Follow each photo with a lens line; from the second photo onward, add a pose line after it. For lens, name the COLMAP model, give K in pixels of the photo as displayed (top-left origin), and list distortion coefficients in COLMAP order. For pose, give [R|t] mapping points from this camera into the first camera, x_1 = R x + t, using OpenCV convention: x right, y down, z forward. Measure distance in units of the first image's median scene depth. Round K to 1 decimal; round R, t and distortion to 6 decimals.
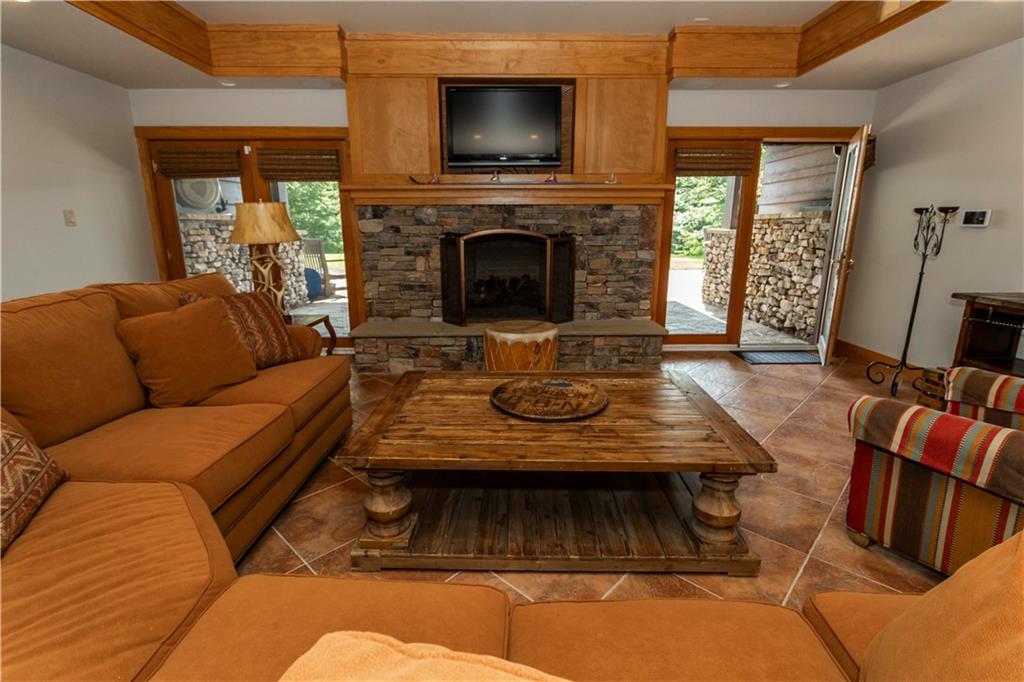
lens RADIAL K [[481.4, 0, 514.4], [0, 481.4, 339.0], [0, 0, 1]] dist [0.001121, 0.000593]
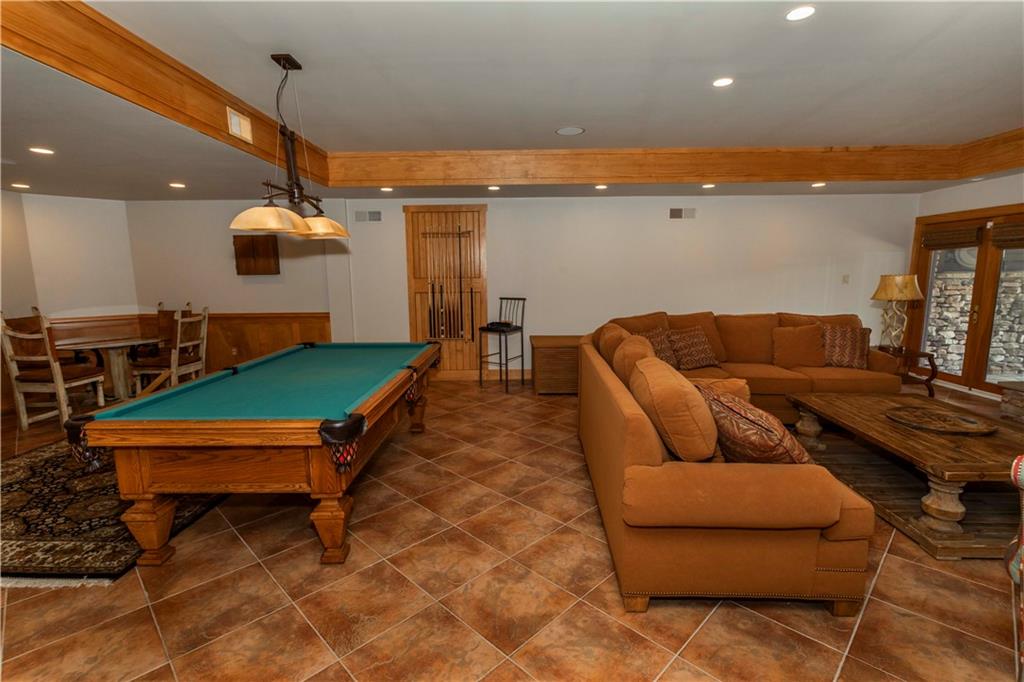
lens RADIAL K [[481.4, 0, 512.0], [0, 481.4, 341.8], [0, 0, 1]] dist [0.001121, 0.000593]
pose [[-0.025255, 0.149603, -0.988424, 0.735692], [-0.223670, 0.962827, 0.151444, -0.017204], [0.974338, 0.224905, 0.009146, -0.136496]]
